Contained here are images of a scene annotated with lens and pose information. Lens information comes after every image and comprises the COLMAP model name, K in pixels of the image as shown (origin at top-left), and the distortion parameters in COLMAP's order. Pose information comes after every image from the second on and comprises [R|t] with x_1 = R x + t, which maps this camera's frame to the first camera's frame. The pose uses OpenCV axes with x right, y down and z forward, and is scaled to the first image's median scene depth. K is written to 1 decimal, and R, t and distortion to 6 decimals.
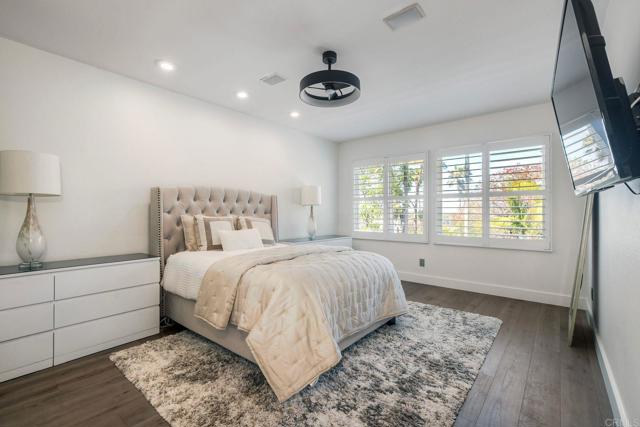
lens RADIAL K [[283.9, 0, 320.0], [0, 283.9, 213.5], [0, 0, 1]] dist [-0.006711, -0.000248]
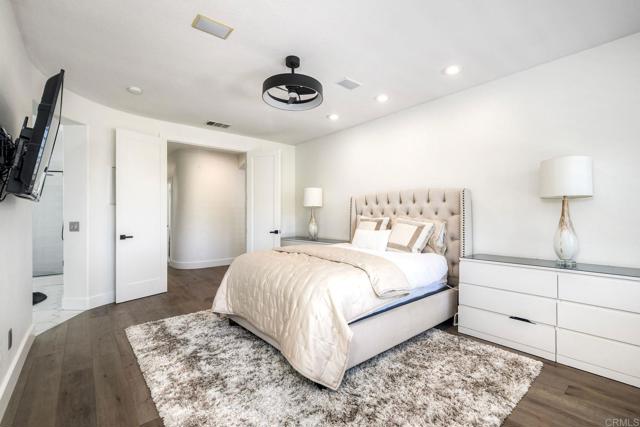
lens RADIAL K [[289.3, 0, 320.0], [0, 289.3, 213.5], [0, 0, 1]] dist [0.020743, -0.000036]
pose [[-0.175009, -0.005432, -0.984552, 0.651832], [0.001638, 0.999982, -0.005809, 0.000827], [0.984565, -0.002629, -0.174997, 0.799922]]
